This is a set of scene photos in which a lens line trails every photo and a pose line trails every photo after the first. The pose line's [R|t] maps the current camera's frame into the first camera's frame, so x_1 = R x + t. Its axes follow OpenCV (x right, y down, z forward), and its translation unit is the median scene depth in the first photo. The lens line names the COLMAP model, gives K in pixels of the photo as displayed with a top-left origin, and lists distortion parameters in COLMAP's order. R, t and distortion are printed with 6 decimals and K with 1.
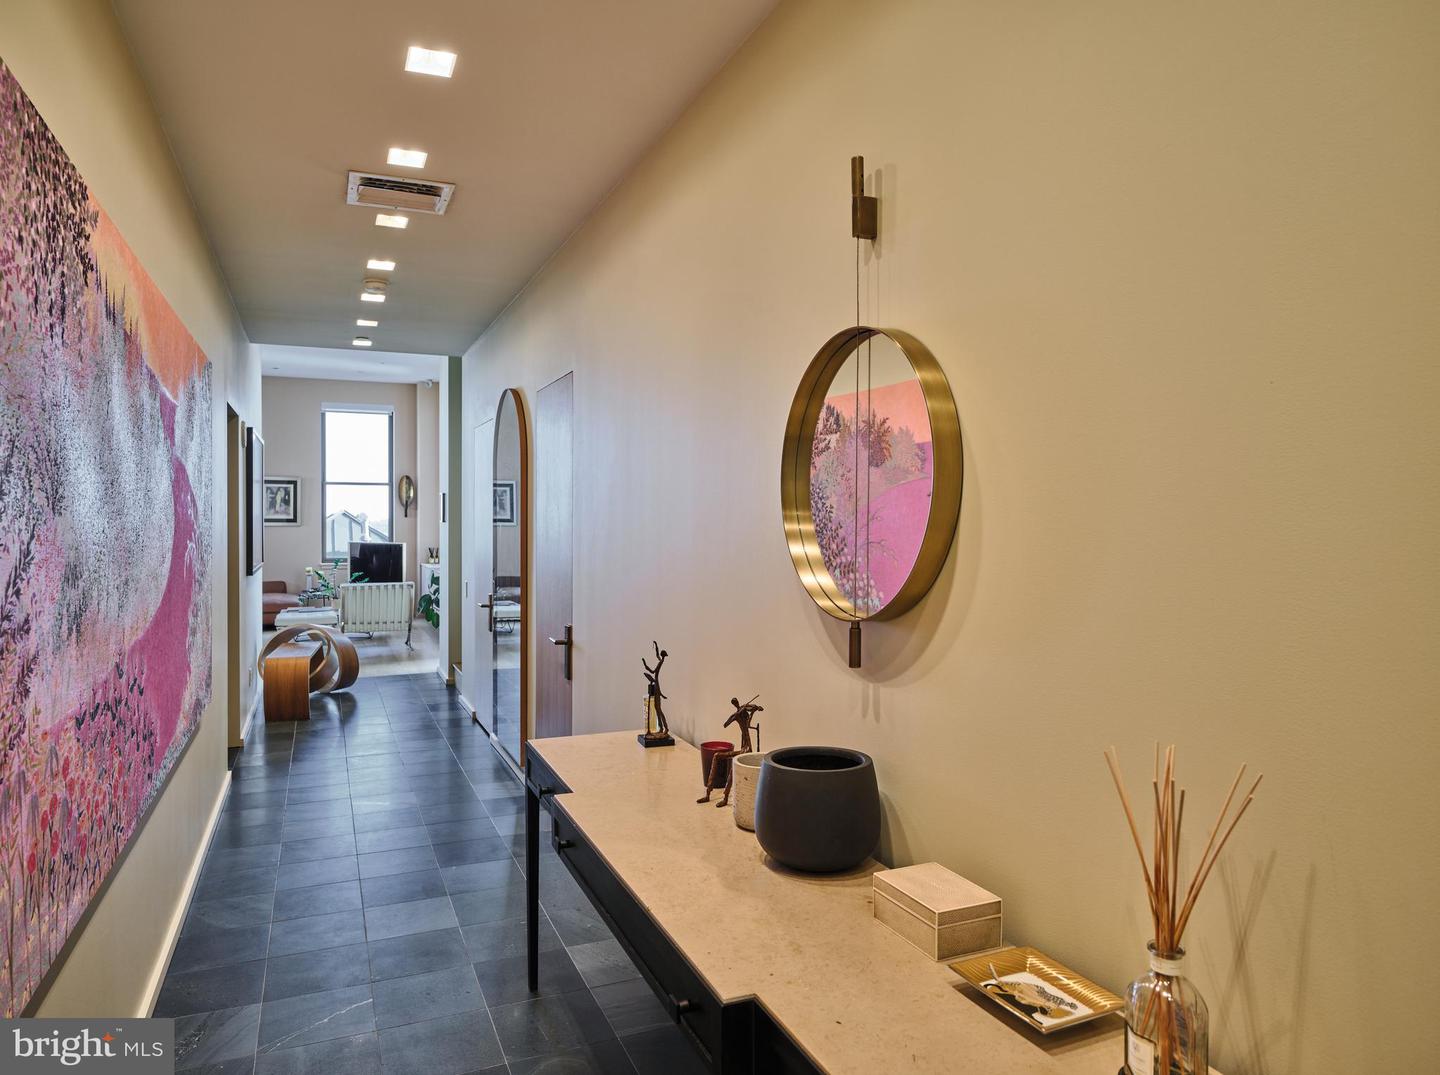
lens RADIAL K [[904.5, 0, 721.7], [0, 904.5, 534.0], [0, 0, 1]] dist [0.007852, 0.000895]
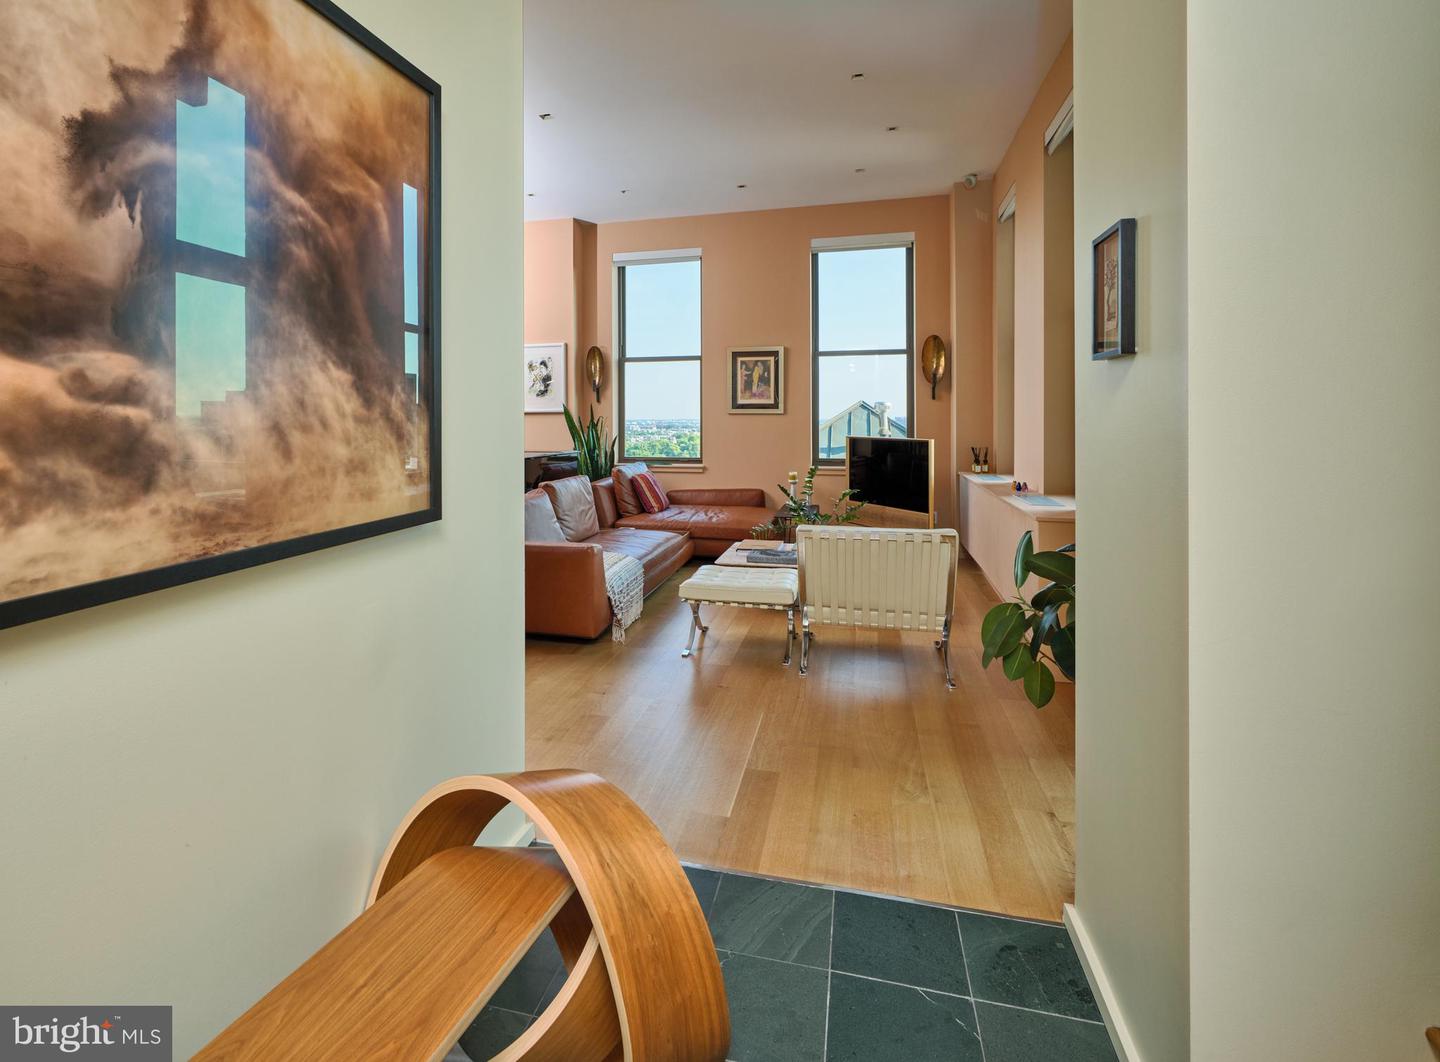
lens RADIAL K [[814.6, 0, 598.8], [0, 814.6, 407.3], [0, 0, 1]] dist [0.000858, 0.000203]
pose [[0.749309, -0.014868, -0.662053, -0.144432], [-0.002969, 0.999662, -0.025810, 0.003065], [0.662213, 0.021305, 0.749012, 0.410961]]
